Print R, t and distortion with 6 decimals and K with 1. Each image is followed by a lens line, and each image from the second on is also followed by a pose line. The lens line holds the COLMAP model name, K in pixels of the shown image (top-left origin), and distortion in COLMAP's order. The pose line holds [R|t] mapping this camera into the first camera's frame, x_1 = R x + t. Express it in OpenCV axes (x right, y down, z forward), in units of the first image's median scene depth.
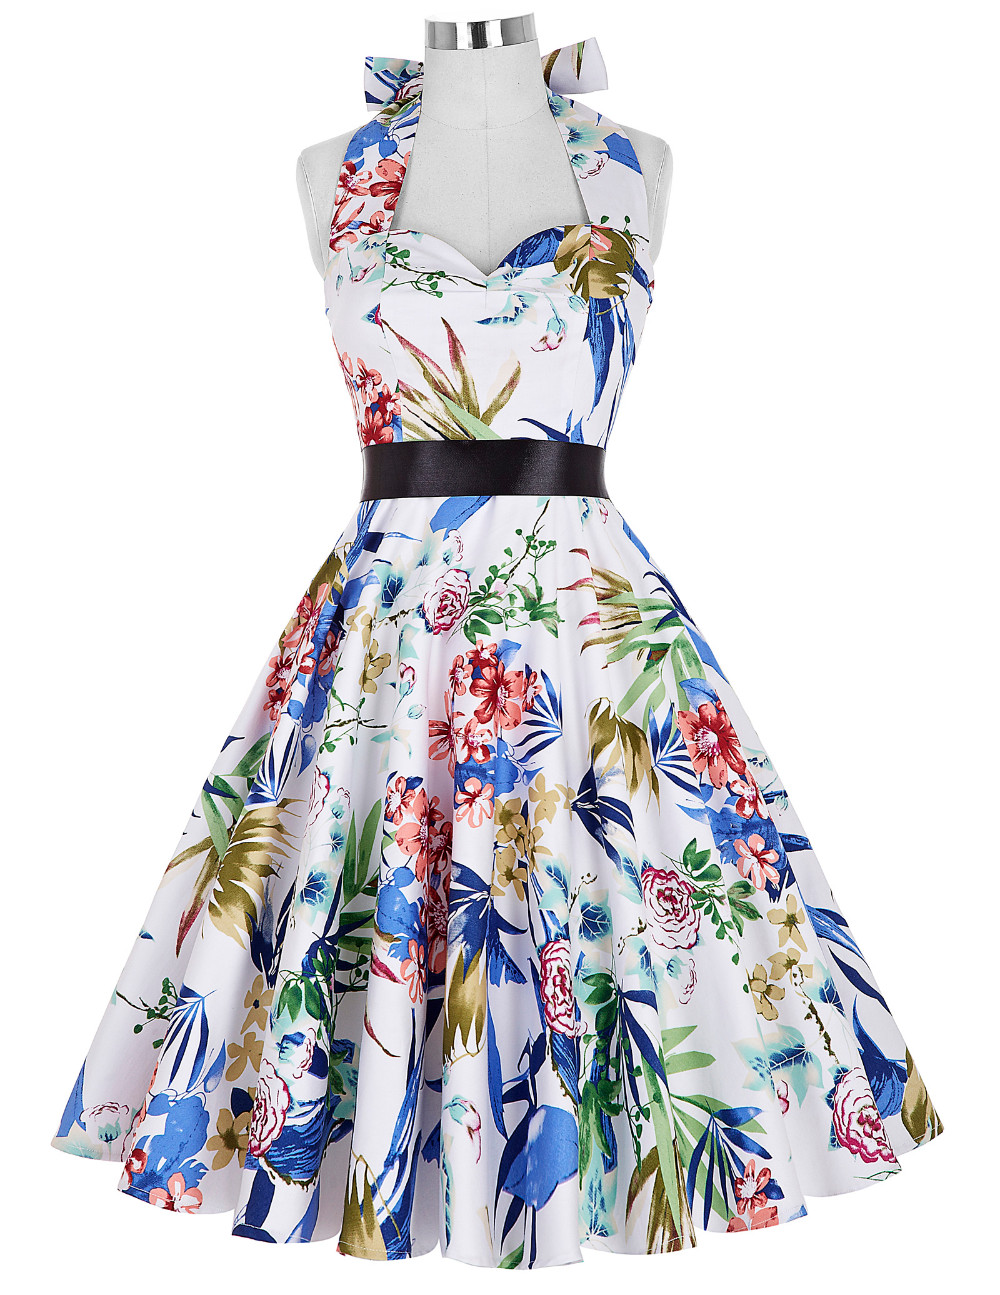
lens RADIAL K [[3000.5, 0, 500.0], [0, 3000.5, 647.5], [0, 0, 1]] dist [0.069361, 0.484551]
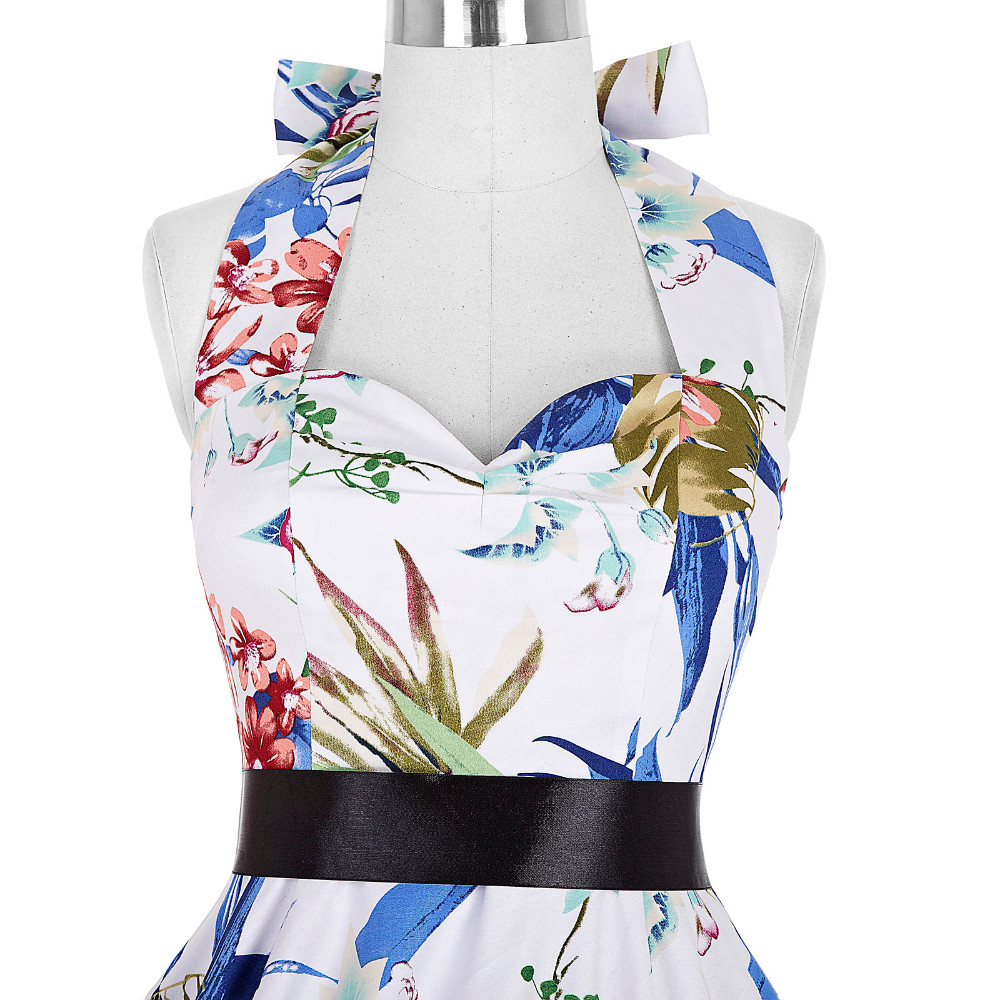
lens RADIAL K [[2900.4, 0, 500.0], [0, 2900.4, 500.0], [0, 0, 1]] dist [0.188210, 0.447554]
pose [[0.999100, 0.038759, 0.017214, -0.010041], [-0.037232, 0.995970, -0.081594, -0.074906], [-0.020307, 0.080880, 0.996517, 0.486187]]
